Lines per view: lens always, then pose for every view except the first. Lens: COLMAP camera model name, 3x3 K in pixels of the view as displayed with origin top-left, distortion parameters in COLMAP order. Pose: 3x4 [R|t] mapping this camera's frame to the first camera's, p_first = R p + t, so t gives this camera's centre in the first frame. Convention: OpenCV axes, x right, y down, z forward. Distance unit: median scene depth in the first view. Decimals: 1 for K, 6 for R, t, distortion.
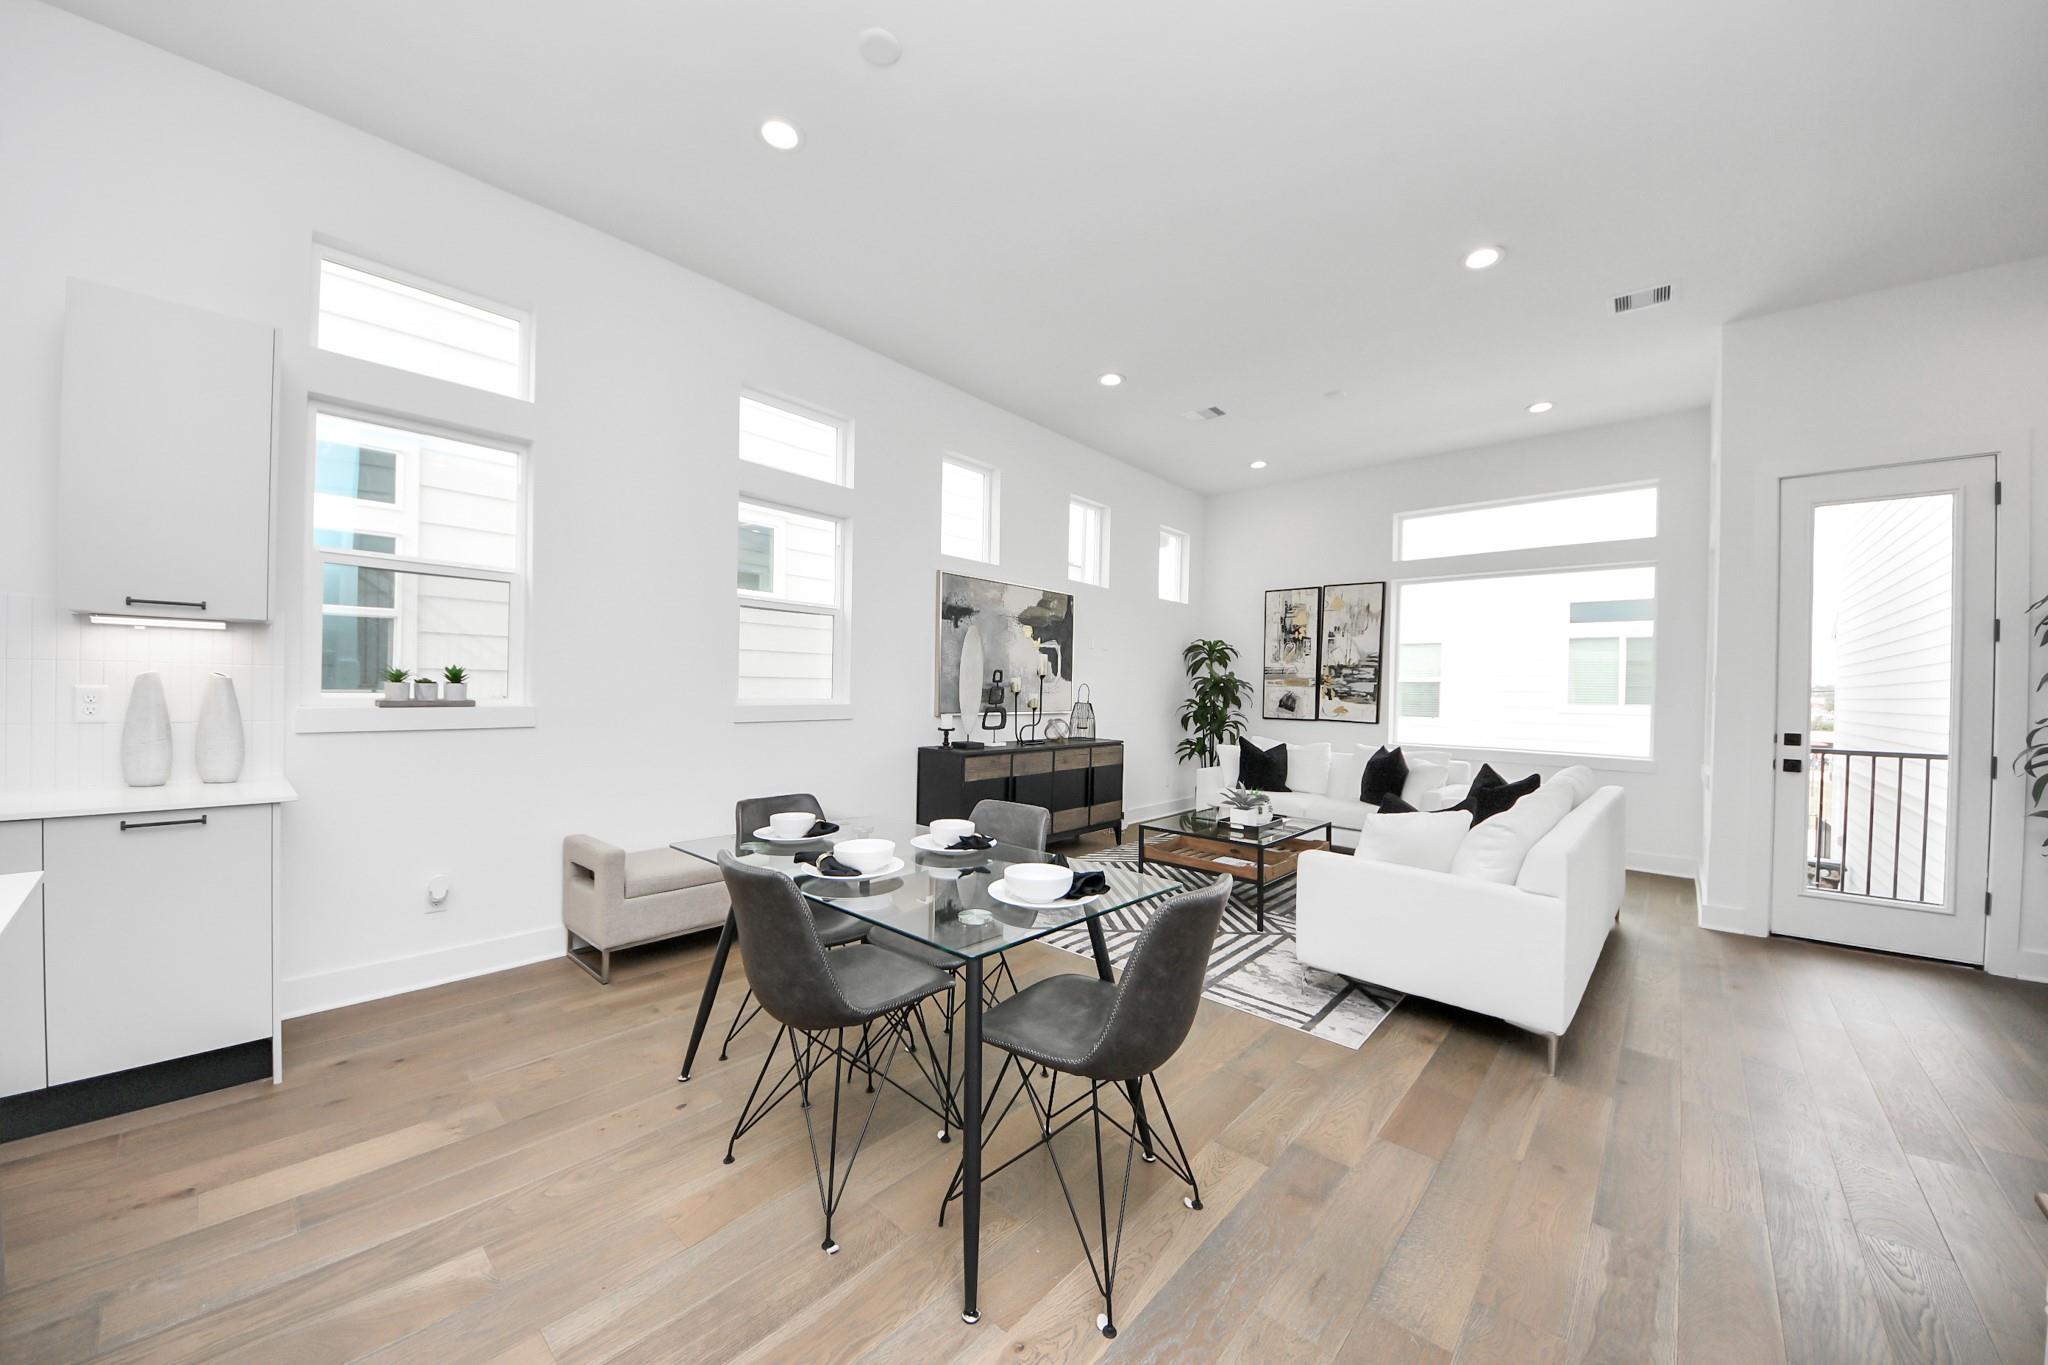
lens RADIAL K [[724.0, 0, 1008.0], [0, 724.0, 689.7], [0, 0, 1]] dist [0.023572, -0.016861]
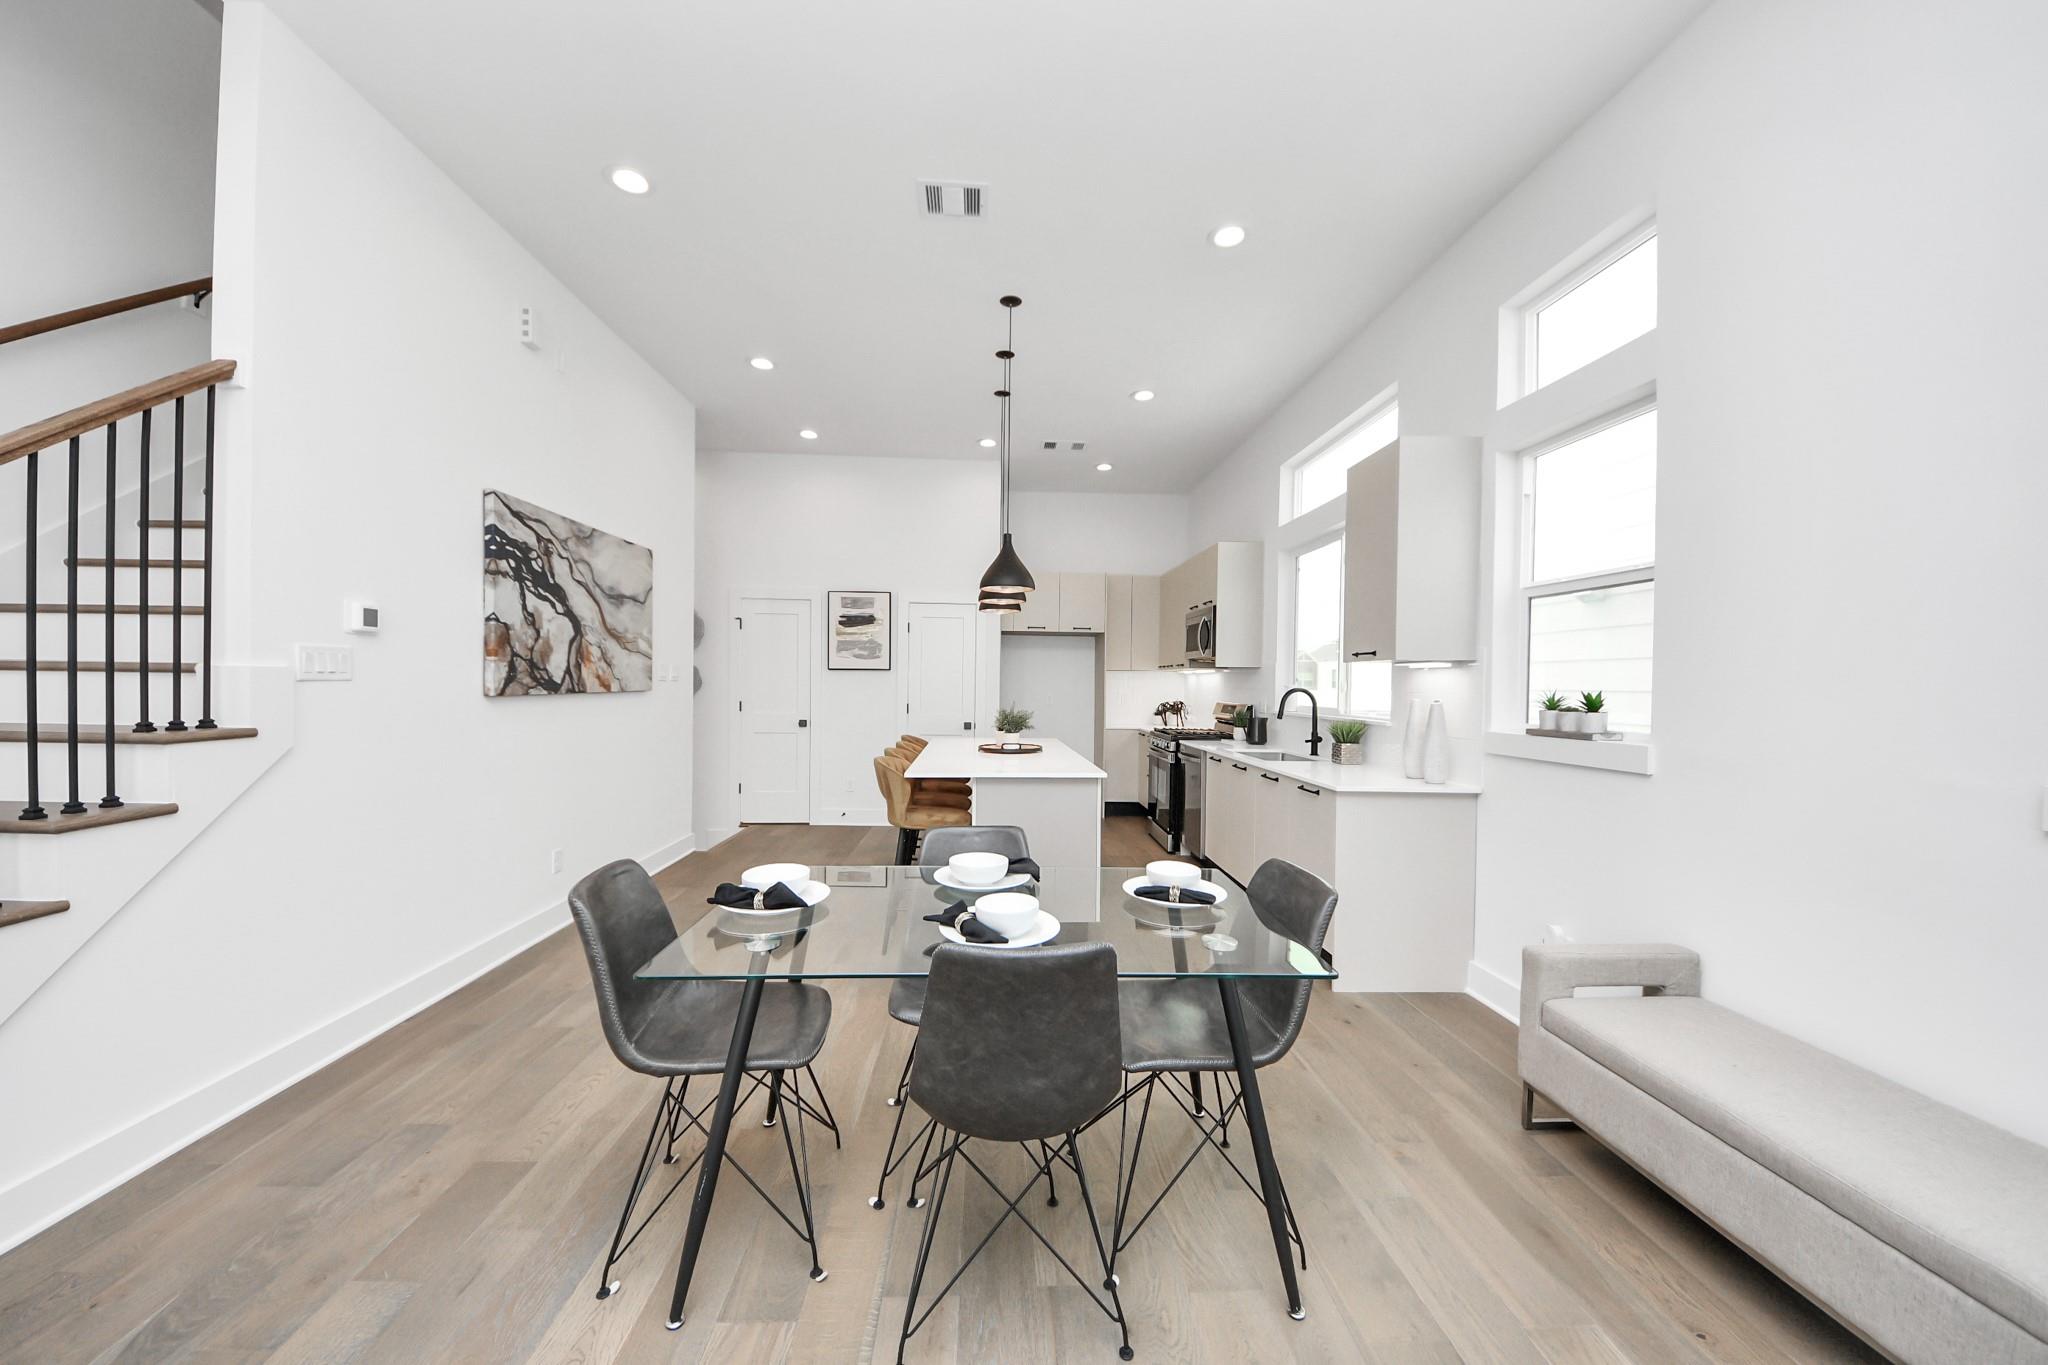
lens RADIAL K [[718.4, 0, 1021.0], [0, 718.4, 689.0], [0, 0, 1]] dist [0.030918, -0.020038]
pose [[-0.712145, -0.023032, -0.701655, 0.161881], [-0.027505, 0.999610, -0.004897, -0.006616], [0.701494, 0.015811, -0.712500, 0.589199]]
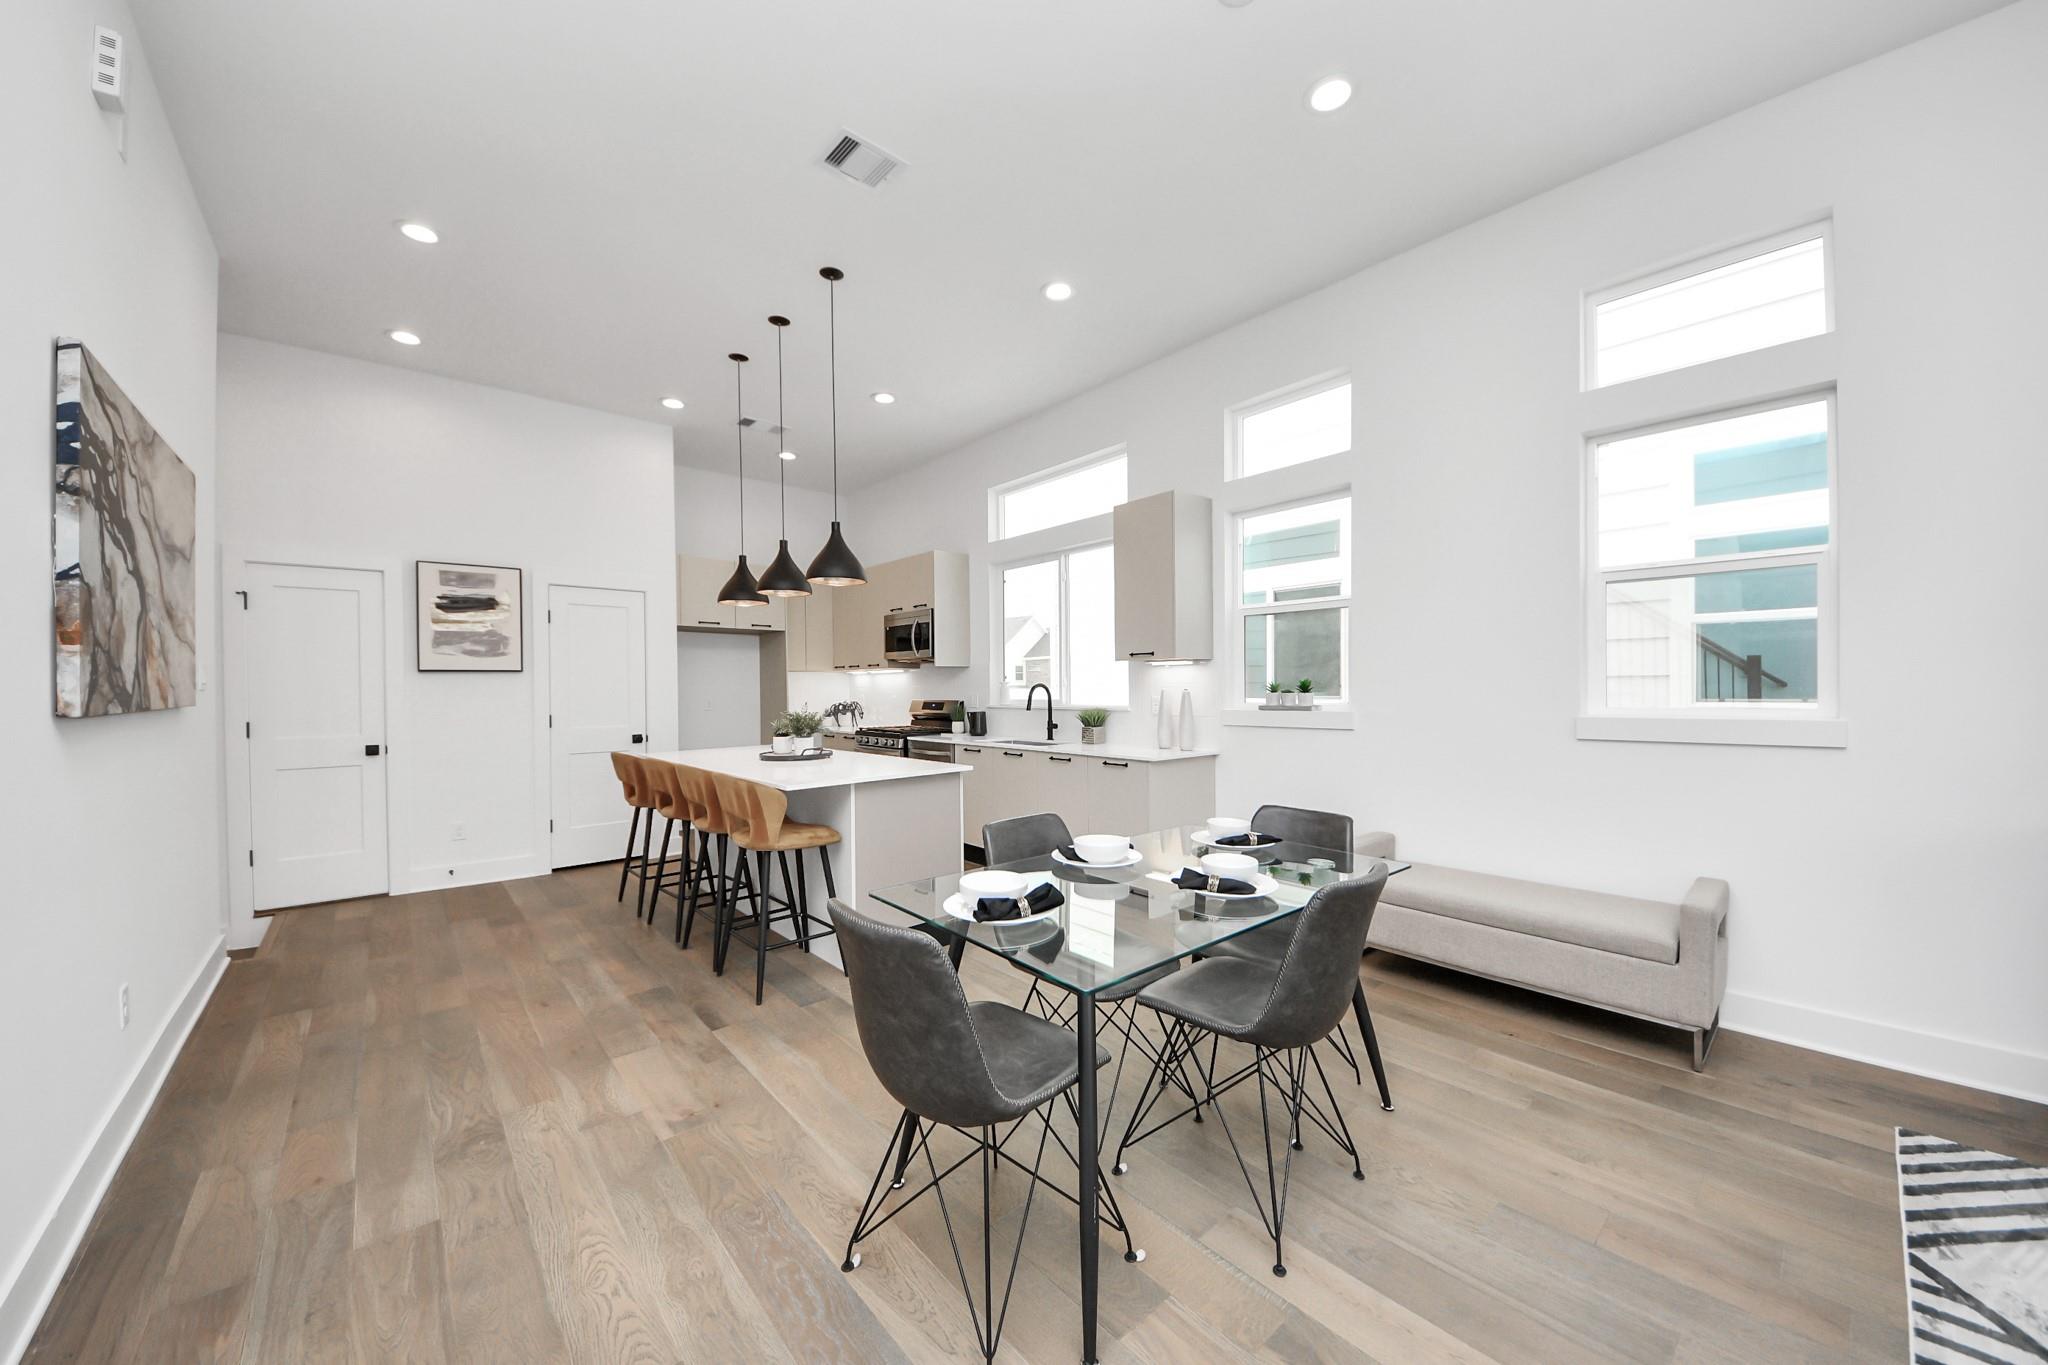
lens RADIAL K [[718.4, 0, 1021.0], [0, 718.4, 689.0], [0, 0, 1]] dist [0.030918, -0.020038]
pose [[-0.117196, -0.015362, -0.992990, 0.305019], [0.004895, 0.999859, -0.016046, 0.001440], [0.993097, -0.006741, -0.117104, 0.338541]]
